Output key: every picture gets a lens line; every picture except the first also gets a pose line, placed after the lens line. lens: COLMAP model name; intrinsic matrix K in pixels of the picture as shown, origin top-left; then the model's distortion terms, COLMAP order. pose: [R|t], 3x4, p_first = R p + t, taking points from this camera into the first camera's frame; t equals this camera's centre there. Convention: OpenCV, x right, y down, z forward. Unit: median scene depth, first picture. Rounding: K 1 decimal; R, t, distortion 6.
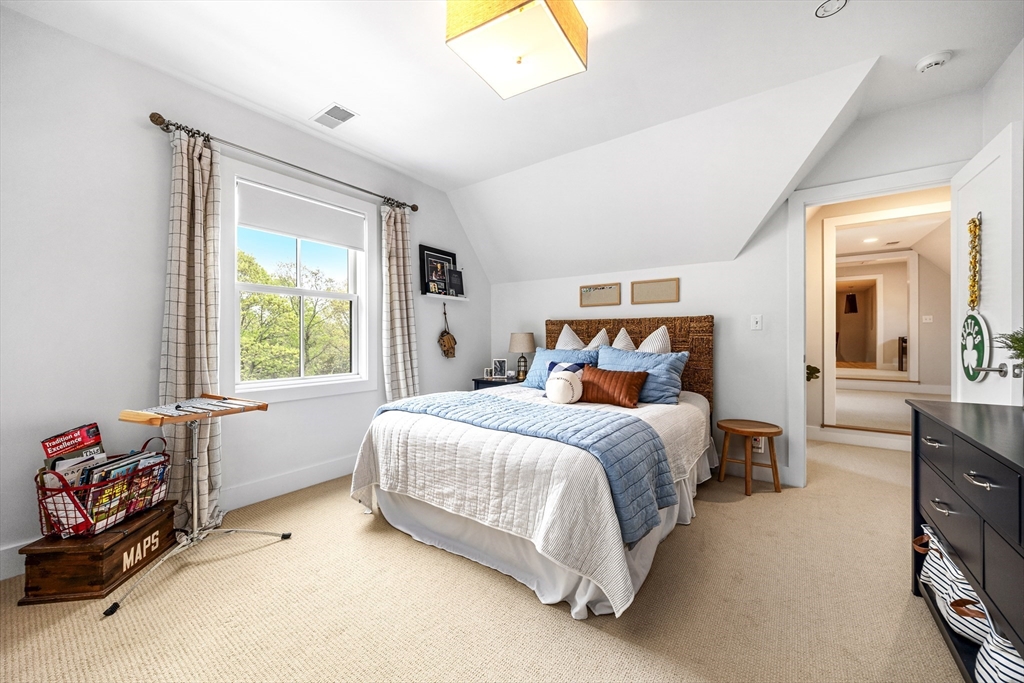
lens RADIAL K [[391.6, 0, 512.8], [0, 391.6, 339.3], [0, 0, 1]] dist [0.000054, -0.000003]
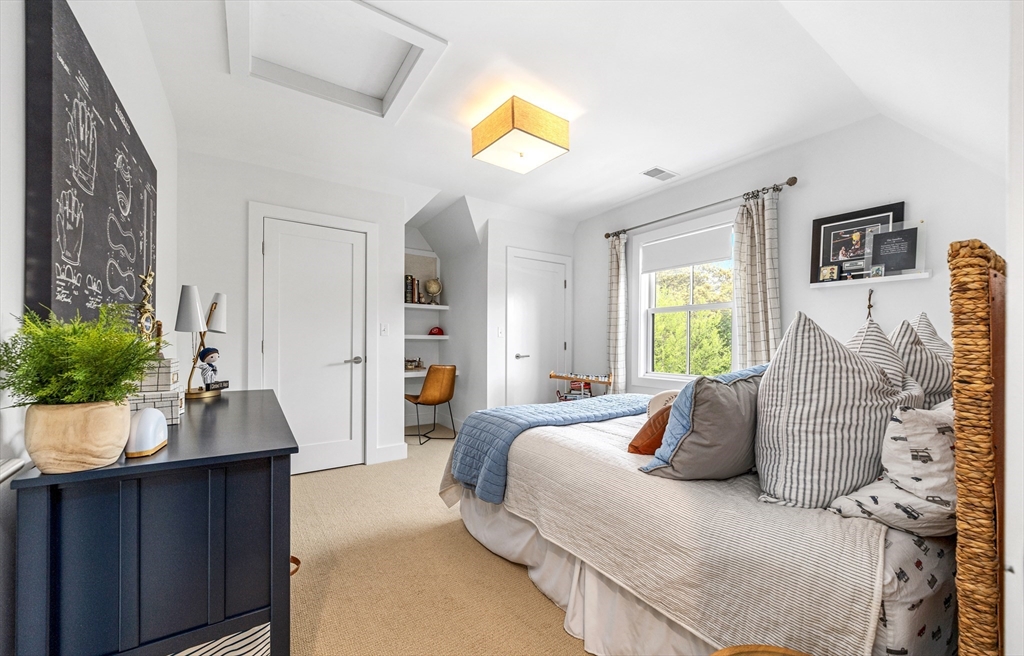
lens RADIAL K [[387.6, 0, 512.9], [0, 387.6, 331.6], [0, 0, 1]] dist [0.000036, 0.000007]
pose [[-0.349815, -0.023645, -0.936520, 0.627848], [-0.004417, 0.999712, -0.023591, -0.007327], [0.936808, -0.004116, -0.349818, 0.683795]]
